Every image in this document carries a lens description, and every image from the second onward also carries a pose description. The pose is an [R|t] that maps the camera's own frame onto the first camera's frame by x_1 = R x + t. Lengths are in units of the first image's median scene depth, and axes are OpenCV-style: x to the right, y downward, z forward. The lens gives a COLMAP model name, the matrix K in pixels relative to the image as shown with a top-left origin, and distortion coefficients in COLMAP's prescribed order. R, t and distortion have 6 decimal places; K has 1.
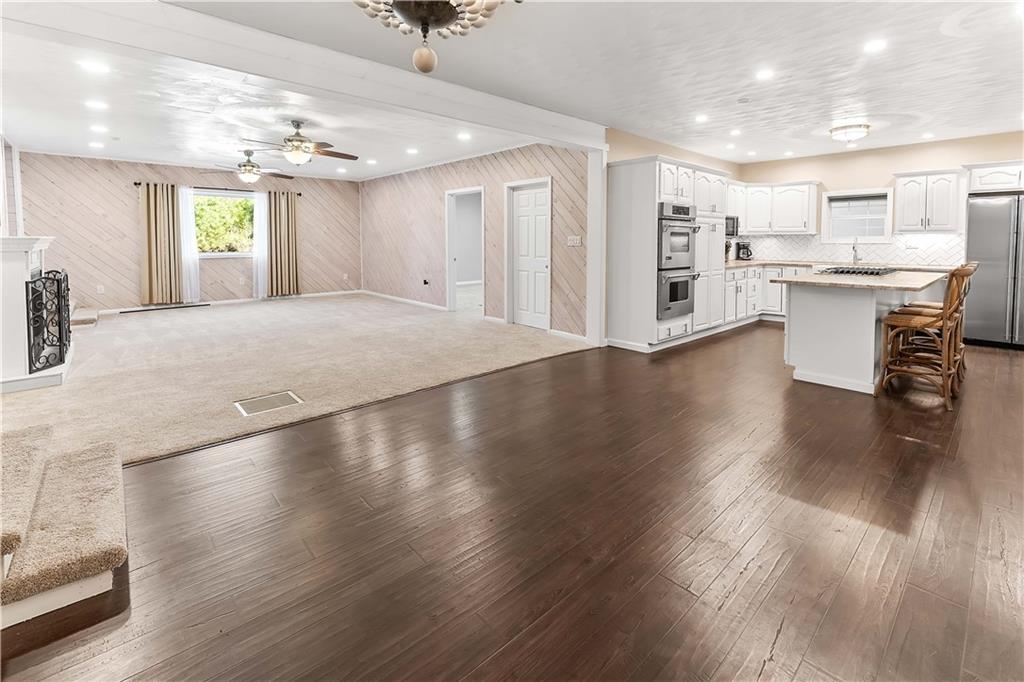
lens RADIAL K [[447.8, 0, 506.5], [0, 447.8, 262.6], [0, 0, 1]] dist [0.003121, -0.002591]
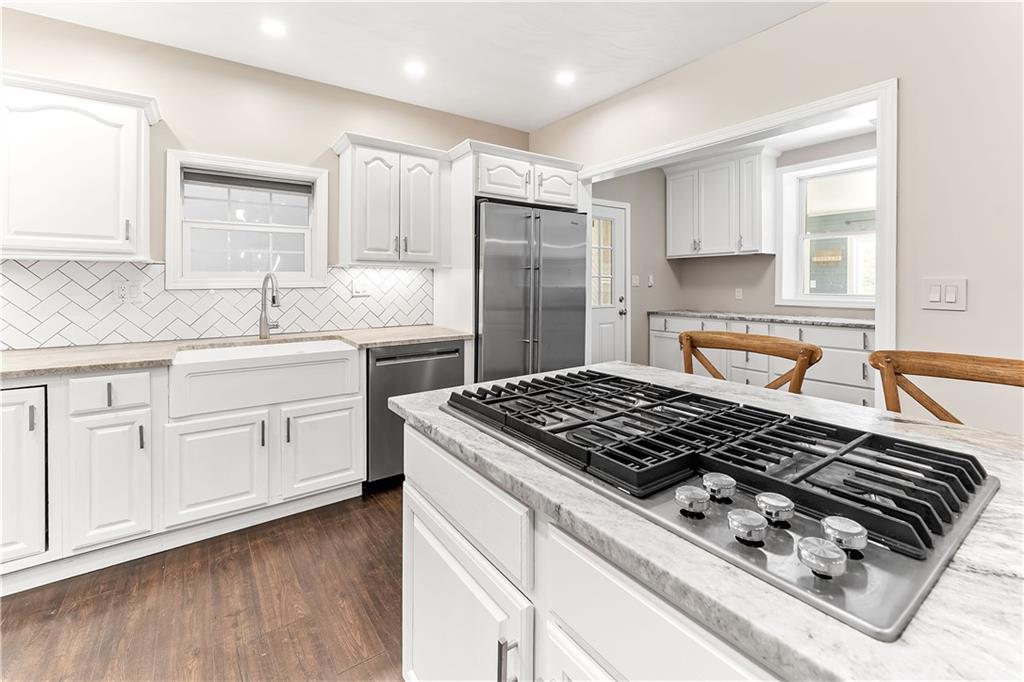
lens RADIAL K [[447.8, 0, 530.4], [0, 447.8, 273.8], [0, 0, 1]] dist [0.003121, -0.002591]
pose [[0.093664, 0.016029, 0.995475, 0.376383], [0.050507, 0.998506, -0.020830, -0.033387], [-0.994322, 0.052229, 0.092714, 0.687580]]
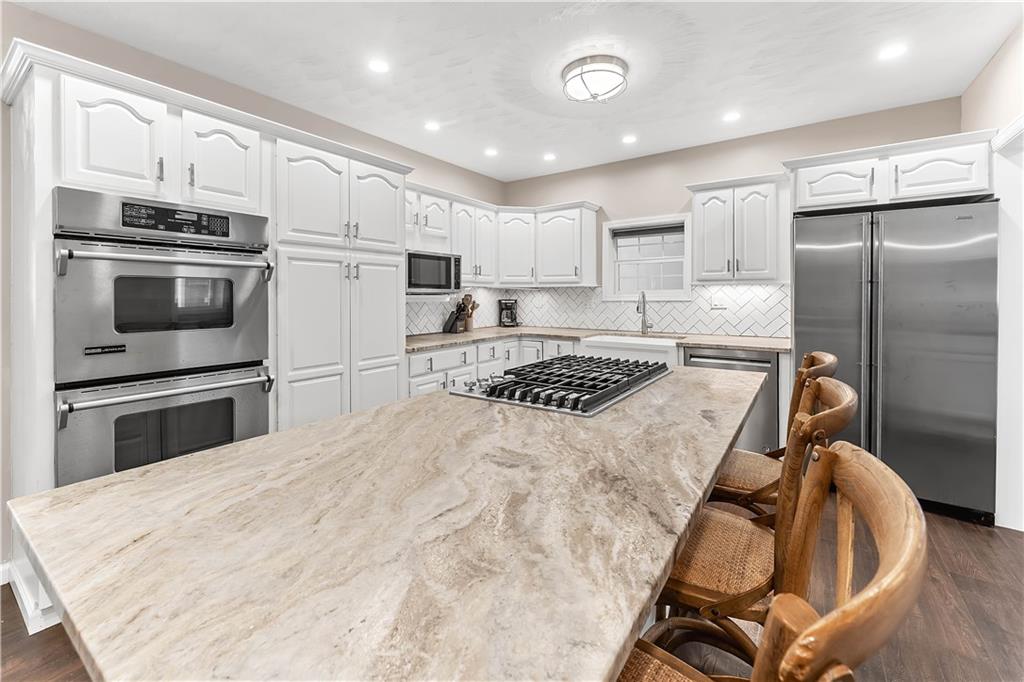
lens RADIAL K [[447.8, 0, 513.3], [0, 447.8, 291.4], [0, 0, 1]] dist [0.003121, -0.002591]
pose [[0.971008, -0.001963, 0.239040, 0.429085], [0.016391, 0.998160, -0.058385, -0.021715], [-0.238486, 0.060610, 0.969253, 0.415458]]
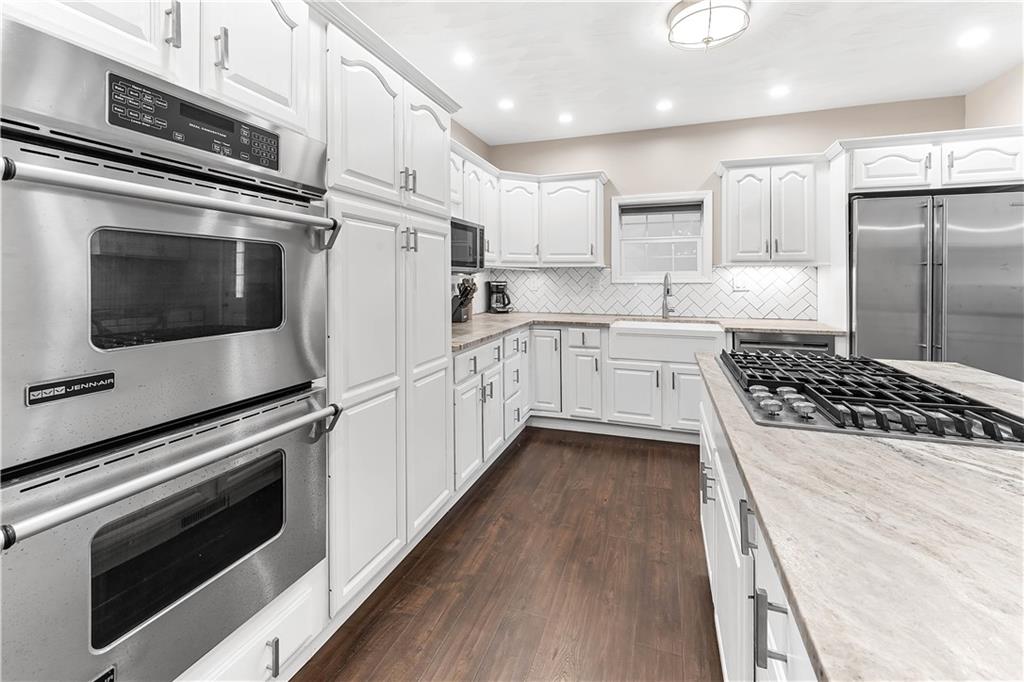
lens RADIAL K [[447.8, 0, 515.5], [0, 447.8, 275.4], [0, 0, 1]] dist [0.003121, -0.002591]
pose [[0.868342, 0.002586, 0.495958, 0.304398], [0.024739, 0.998516, -0.048520, -0.027934], [-0.495348, 0.054401, 0.866990, 0.562992]]
